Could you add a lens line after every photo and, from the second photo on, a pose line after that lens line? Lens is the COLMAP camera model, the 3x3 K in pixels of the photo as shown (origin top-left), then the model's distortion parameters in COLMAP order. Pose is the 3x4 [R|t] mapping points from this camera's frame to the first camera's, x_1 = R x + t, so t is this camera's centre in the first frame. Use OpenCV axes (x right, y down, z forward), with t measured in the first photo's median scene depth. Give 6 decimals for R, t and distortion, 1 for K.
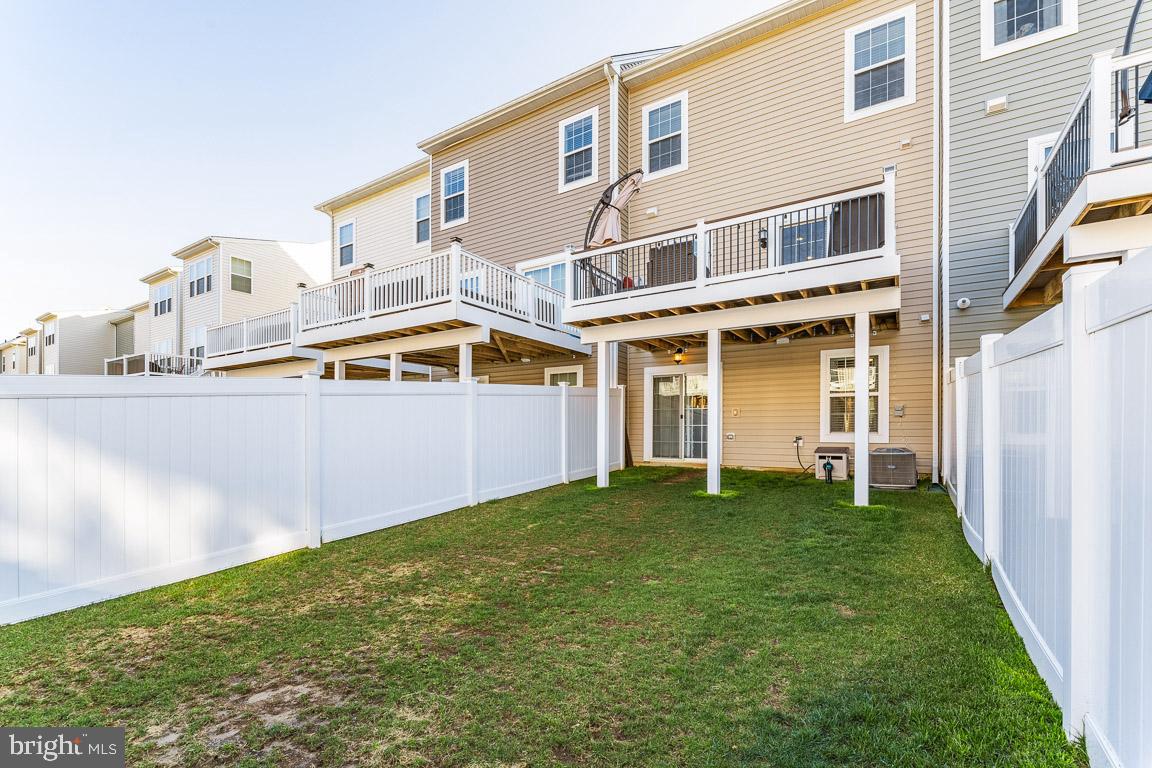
lens RADIAL K [[509.0, 0, 575.4], [0, 509.0, 430.8], [0, 0, 1]] dist [0.003033, -0.000450]
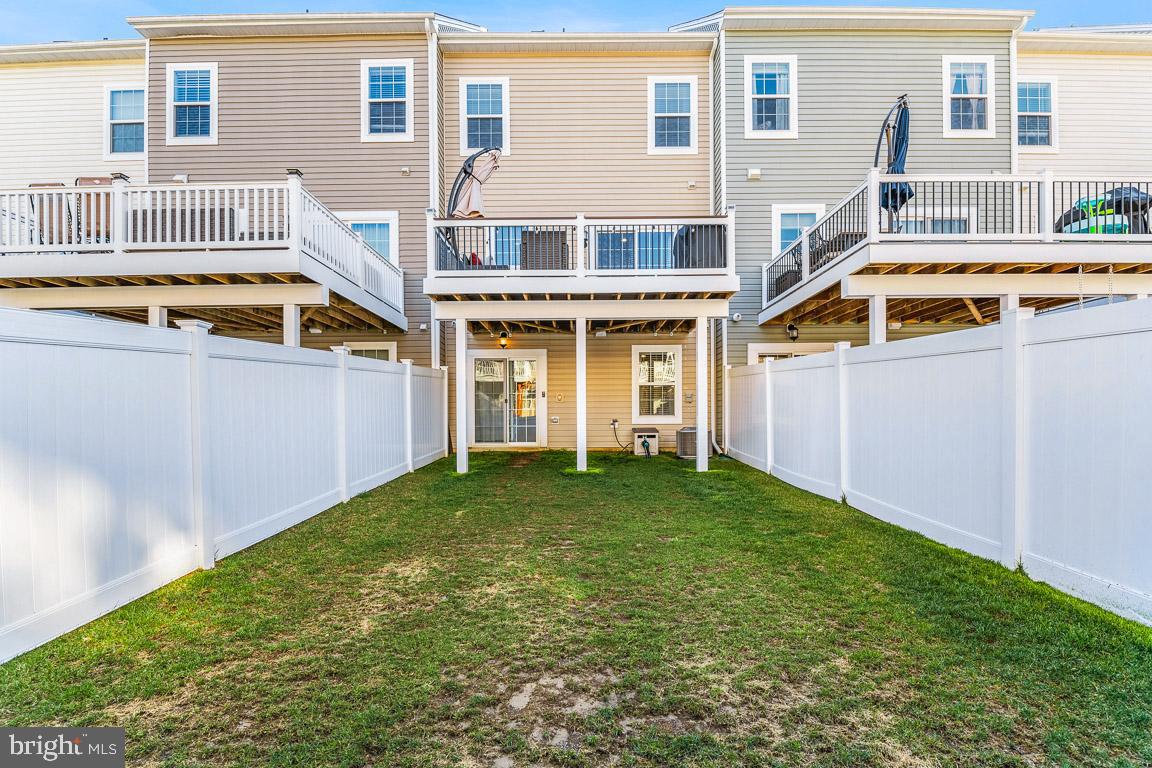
lens RADIAL K [[529.4, 0, 574.3], [0, 529.4, 426.7], [0, 0, 1]] dist [0.000727, -0.008786]
pose [[0.838421, -0.010911, 0.544914, -0.304603], [0.006632, 0.999930, 0.009819, 0.016436], [-0.544983, -0.004619, 0.838434, 0.062533]]
